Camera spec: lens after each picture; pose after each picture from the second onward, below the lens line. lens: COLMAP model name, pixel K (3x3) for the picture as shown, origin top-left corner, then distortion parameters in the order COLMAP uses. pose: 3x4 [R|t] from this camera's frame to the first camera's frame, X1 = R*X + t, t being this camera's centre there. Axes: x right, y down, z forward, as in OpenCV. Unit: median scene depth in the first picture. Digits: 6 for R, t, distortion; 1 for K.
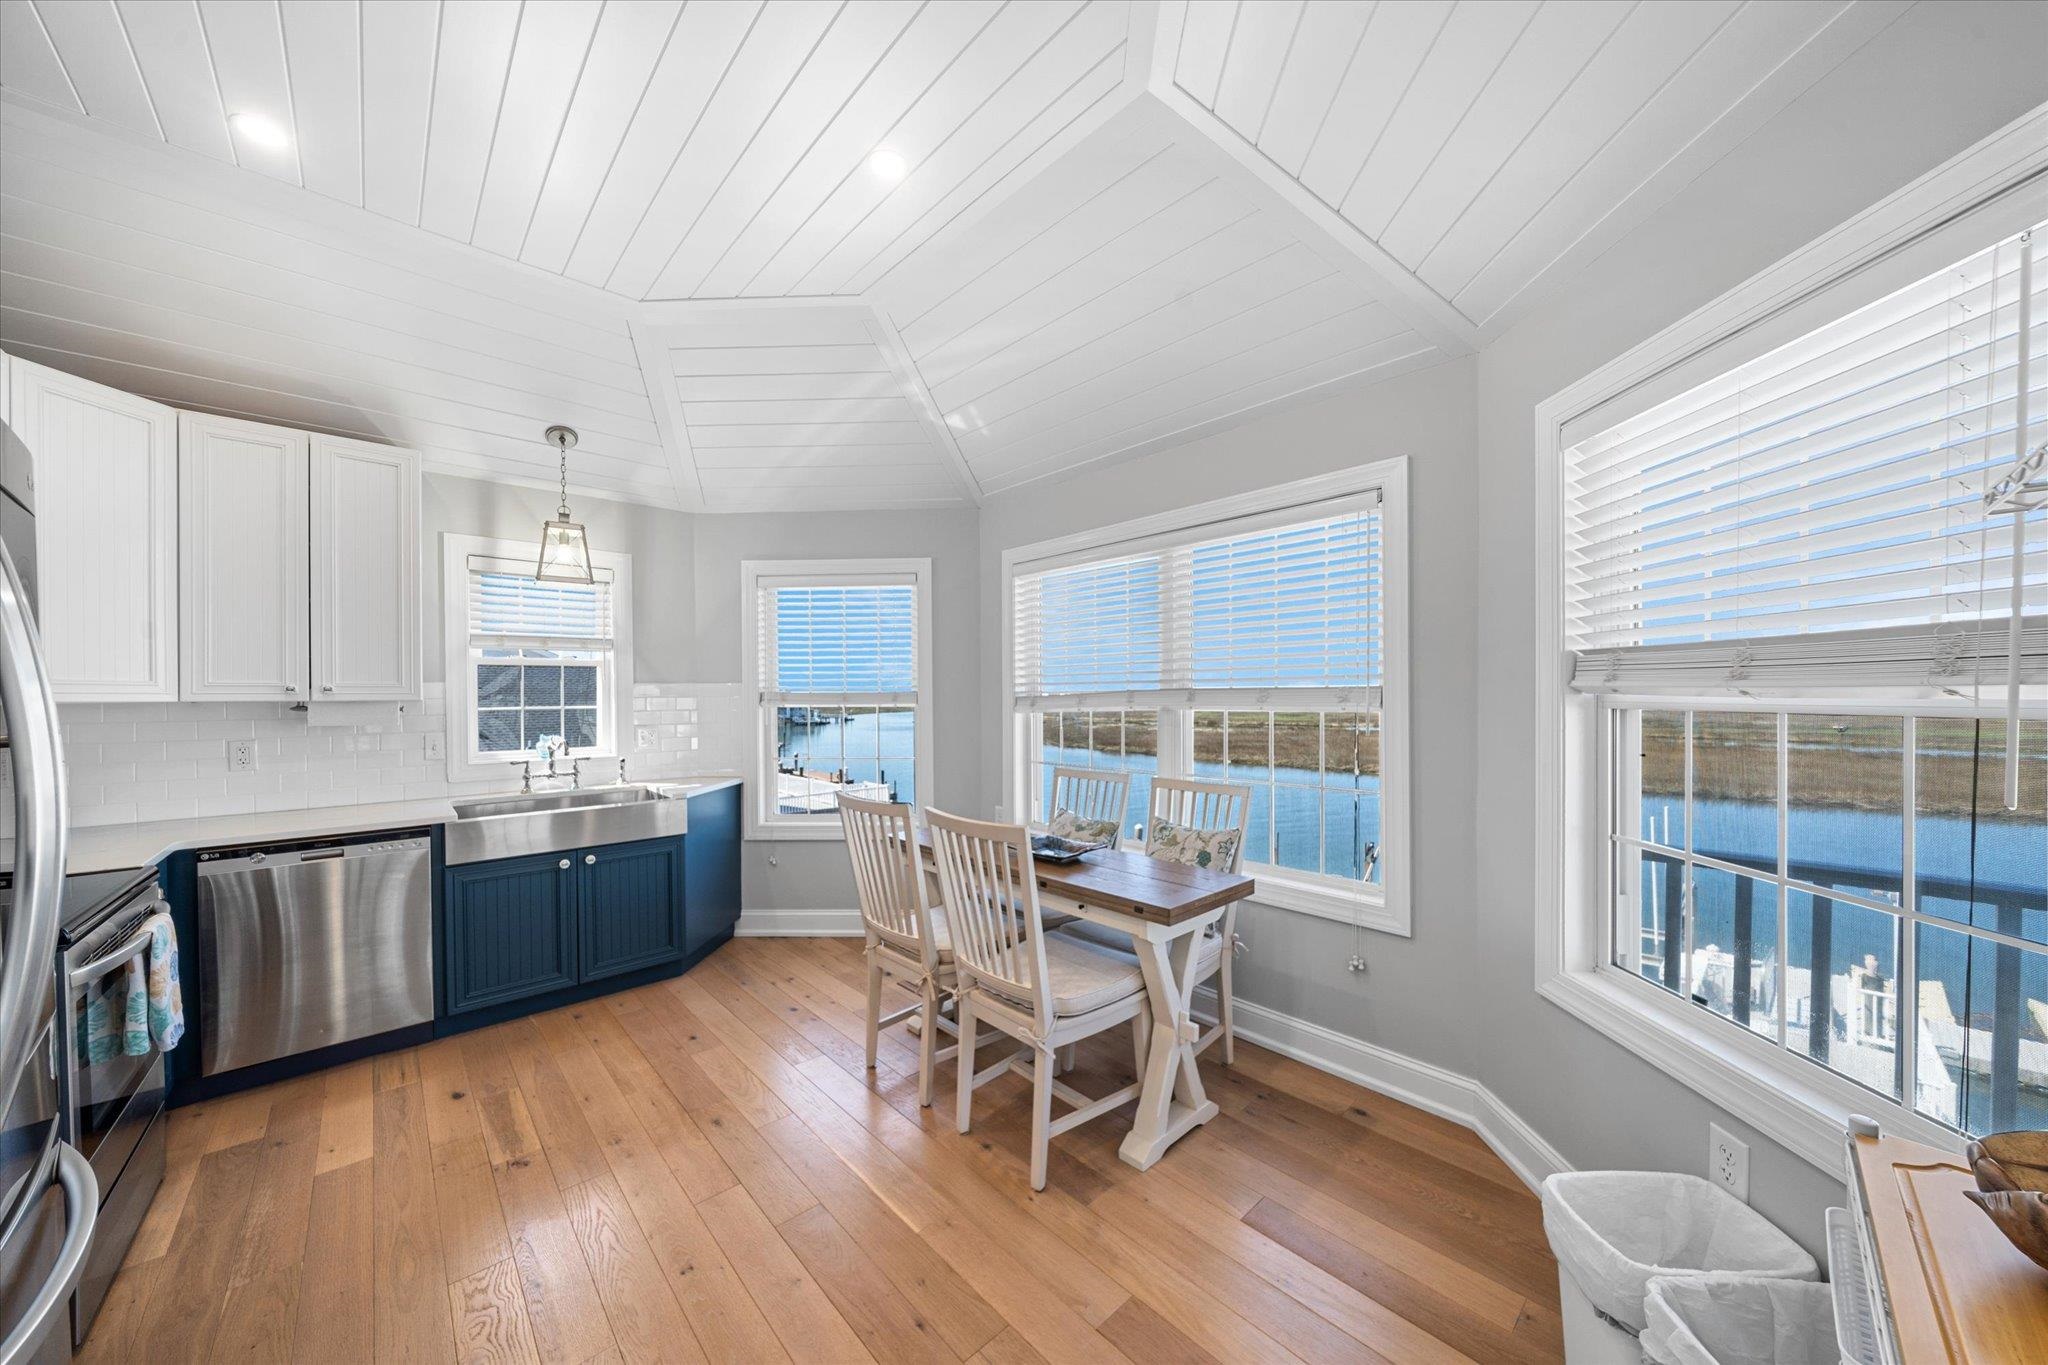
lens RADIAL K [[706.5, 0, 1032.9], [0, 706.5, 696.0], [0, 0, 1]] dist [-0.002052, -0.000290]
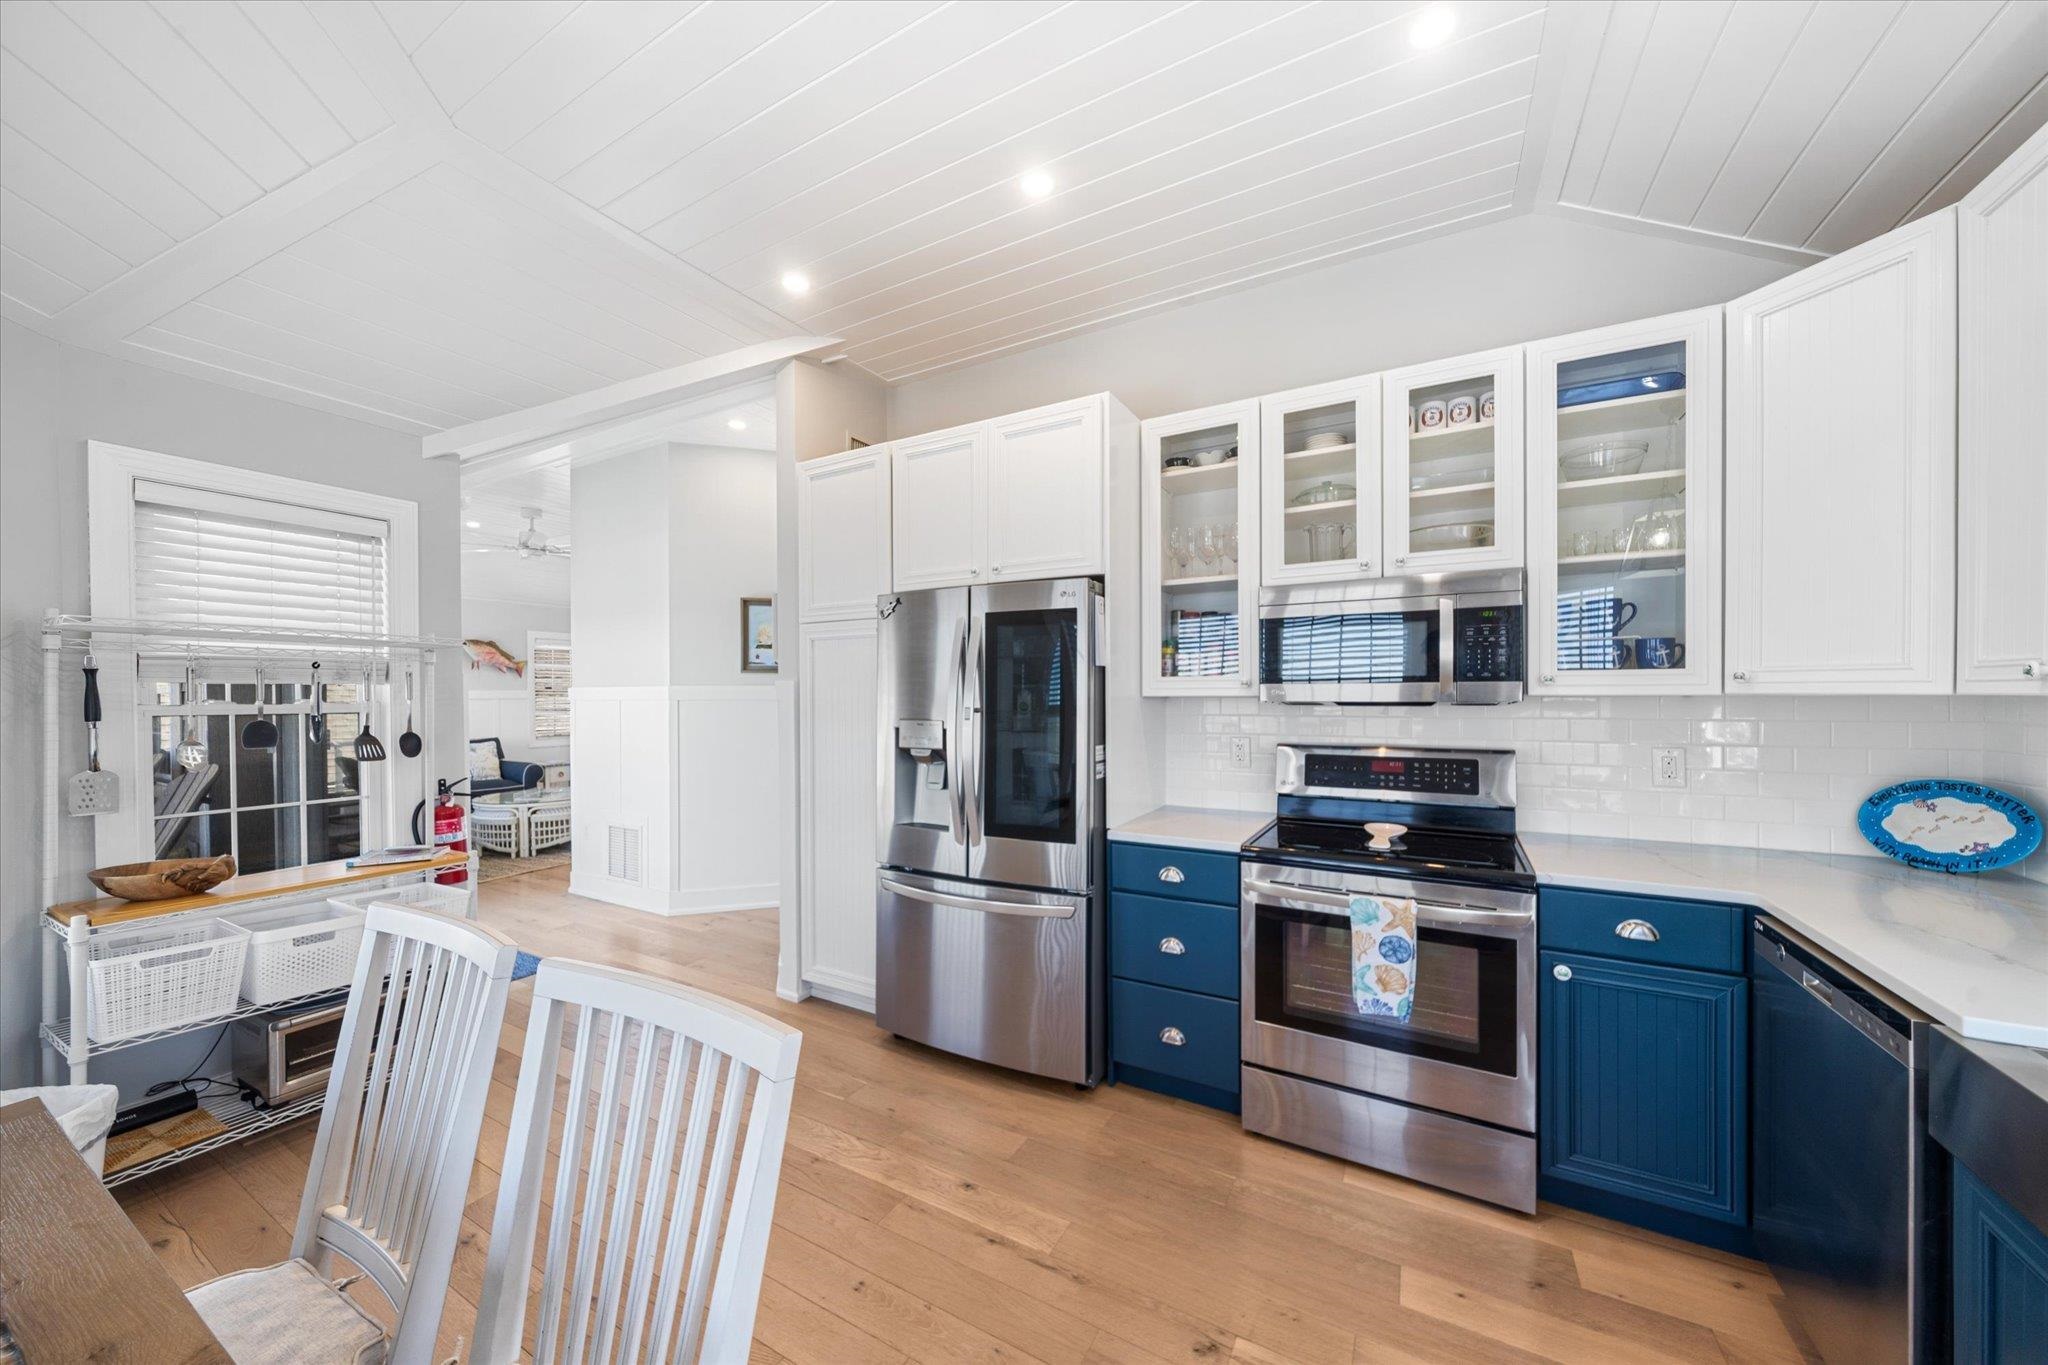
lens RADIAL K [[706.5, 0, 1035.0], [0, 706.5, 695.0], [0, 0, 1]] dist [-0.002052, -0.000290]
pose [[-0.948474, 0.011770, -0.316637, -0.211209], [0.009429, 0.999916, 0.008922, -0.003657], [0.316715, 0.005477, -0.948505, 0.981120]]
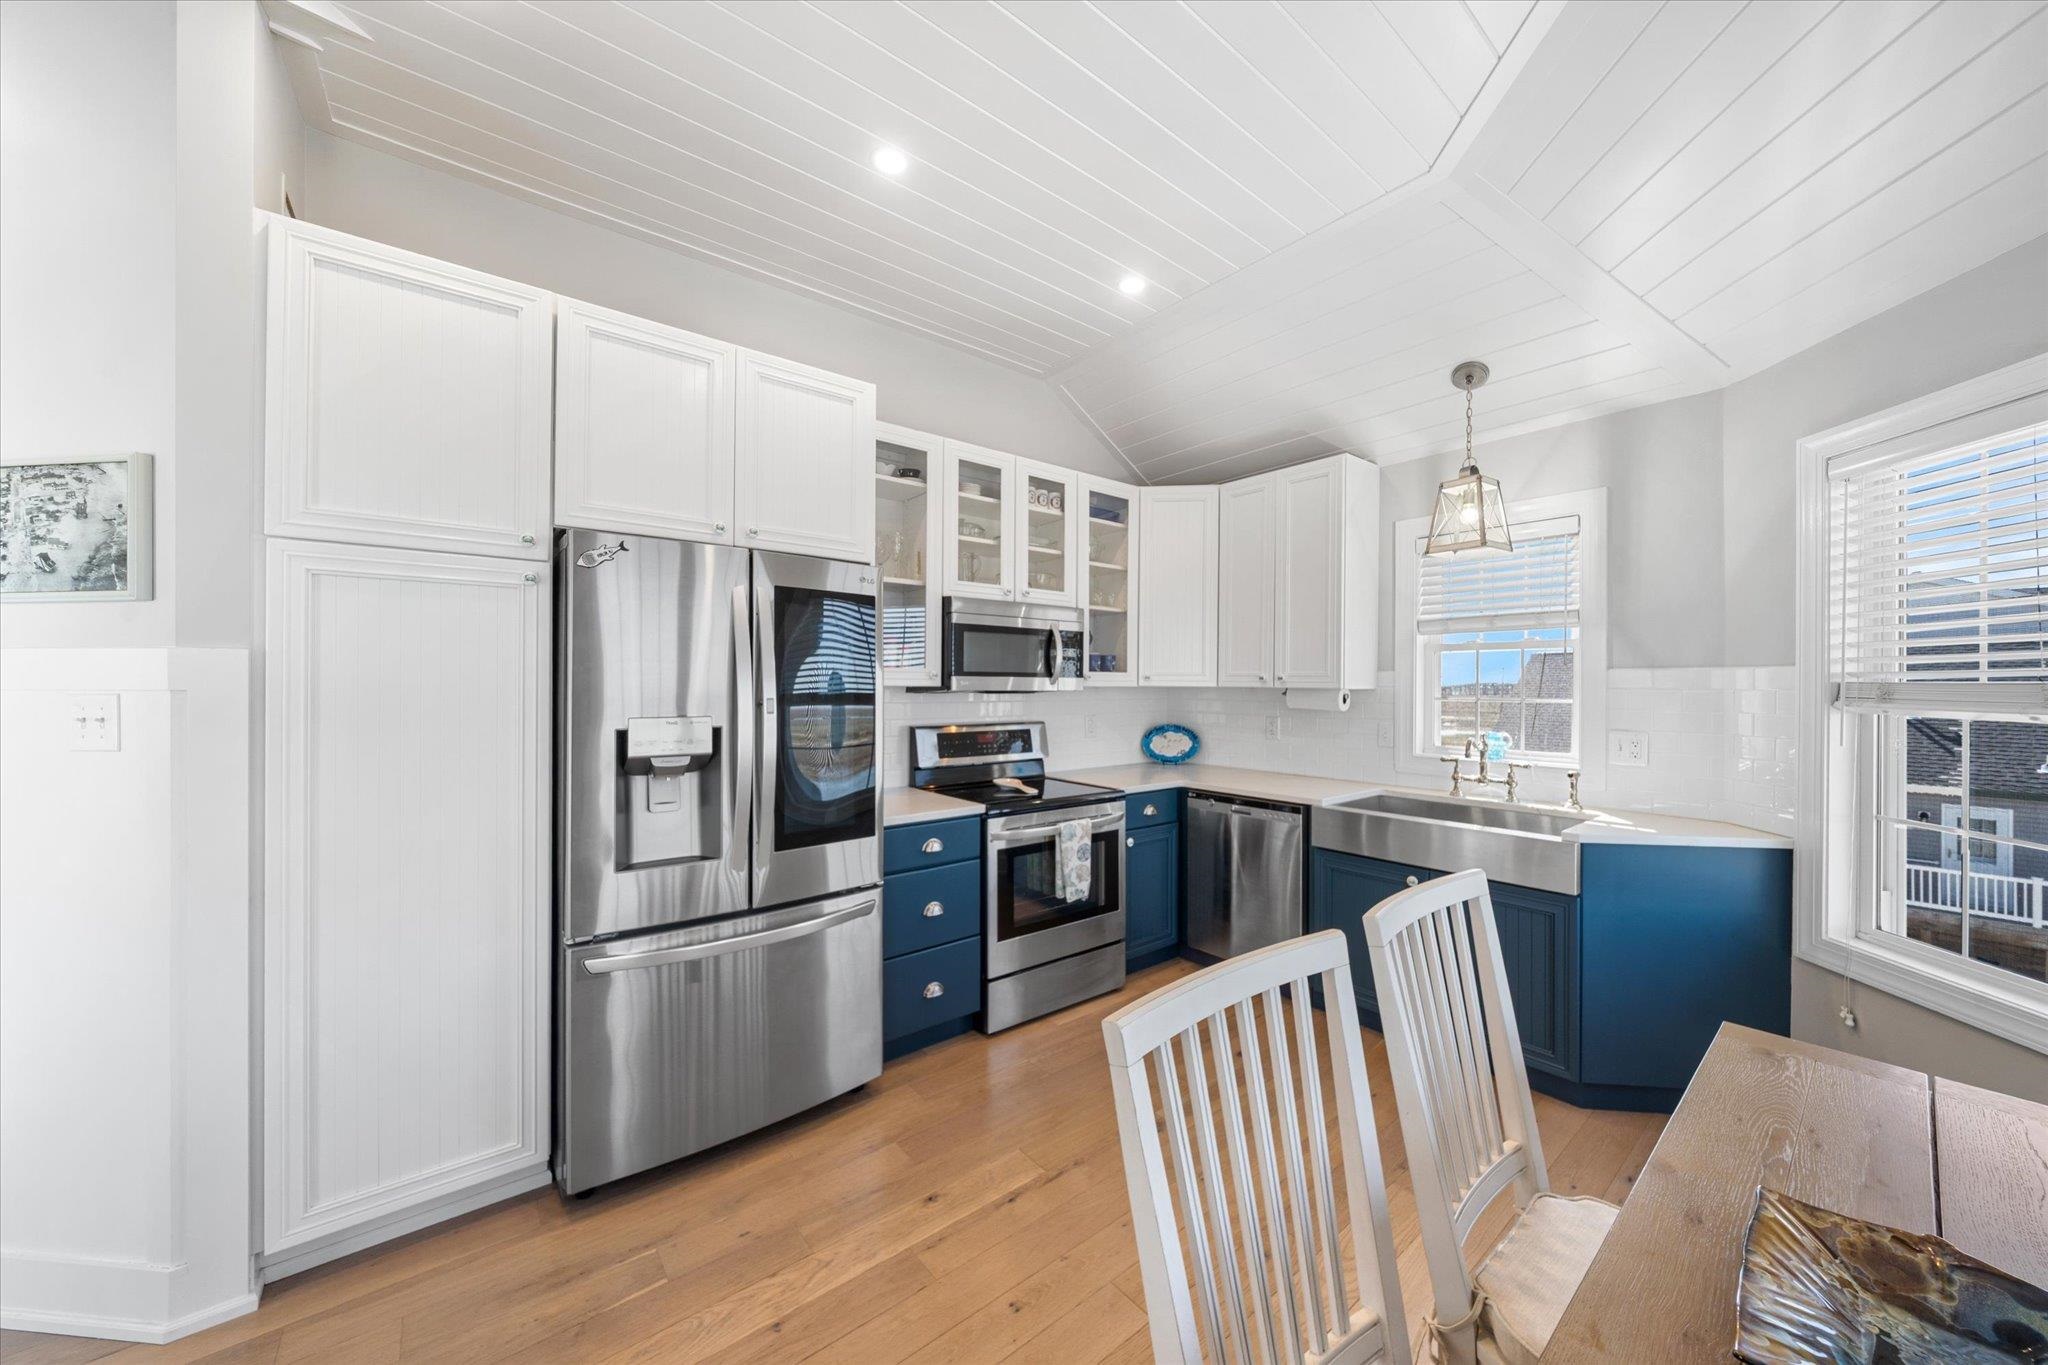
lens RADIAL K [[706.5, 0, 1028.5], [0, 706.5, 682.1], [0, 0, 1]] dist [-0.002052, -0.000290]
pose [[-0.076023, 0.003489, -0.997100, 0.201151], [-0.008264, 0.999957, 0.004129, -0.003382], [0.997072, 0.008554, -0.075991, 0.536081]]
